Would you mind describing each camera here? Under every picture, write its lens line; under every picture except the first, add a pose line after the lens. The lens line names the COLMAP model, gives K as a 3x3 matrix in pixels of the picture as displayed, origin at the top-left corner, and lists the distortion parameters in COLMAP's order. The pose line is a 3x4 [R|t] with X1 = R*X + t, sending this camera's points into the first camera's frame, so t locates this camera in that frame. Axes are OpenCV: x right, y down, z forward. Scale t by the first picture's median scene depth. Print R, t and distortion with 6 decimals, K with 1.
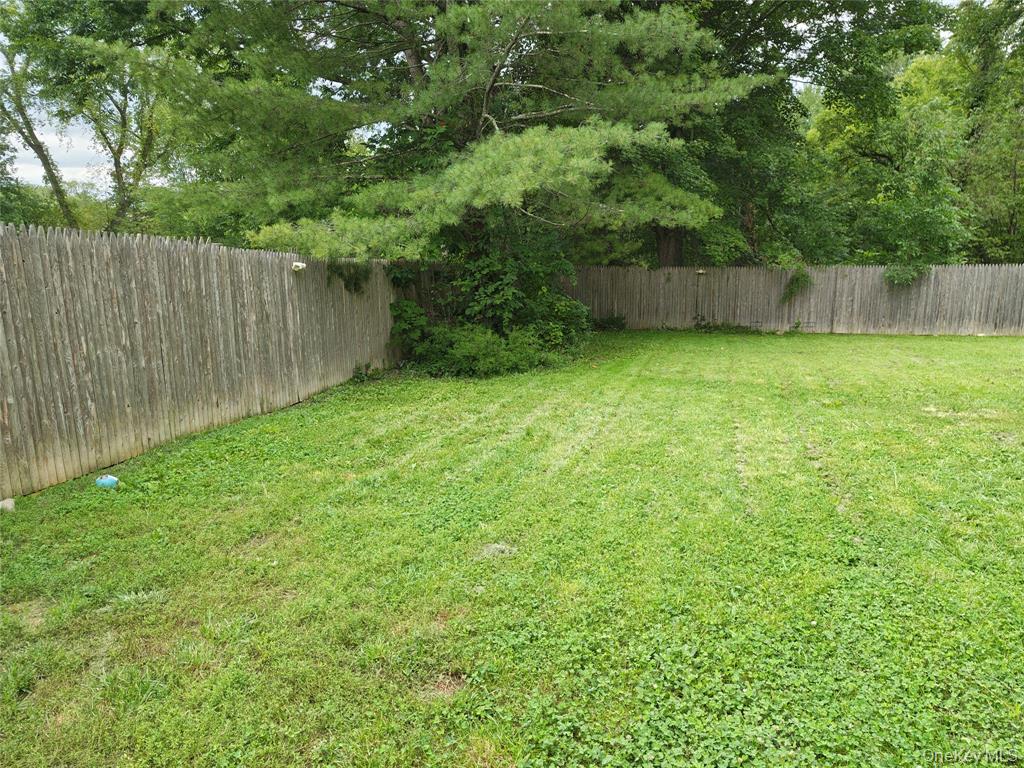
lens RADIAL K [[700.4, 0, 512.1], [0, 700.4, 391.1], [0, 0, 1]] dist [0.046090, -0.035987]
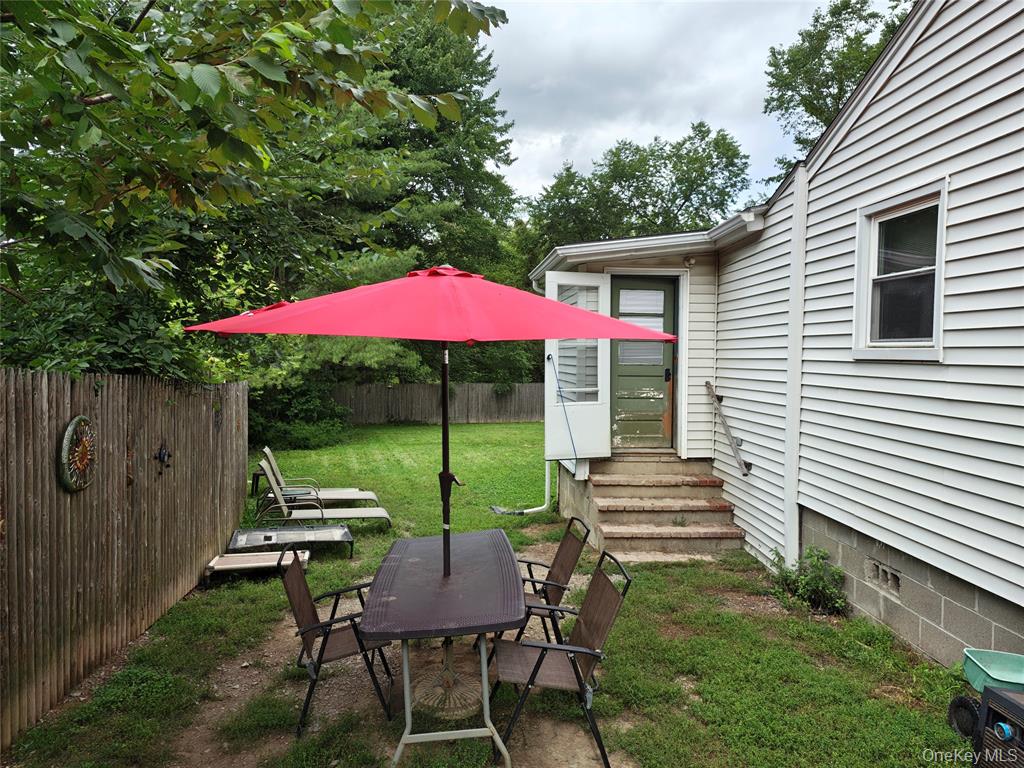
lens RADIAL K [[700.4, 0, 514.4], [0, 700.4, 381.7], [0, 0, 1]] dist [0.046090, -0.035987]
pose [[0.857796, -0.002326, 0.513985, -0.469484], [0.085294, 0.986769, -0.137882, 0.091253], [-0.506864, 0.162115, 0.846645, -0.727973]]
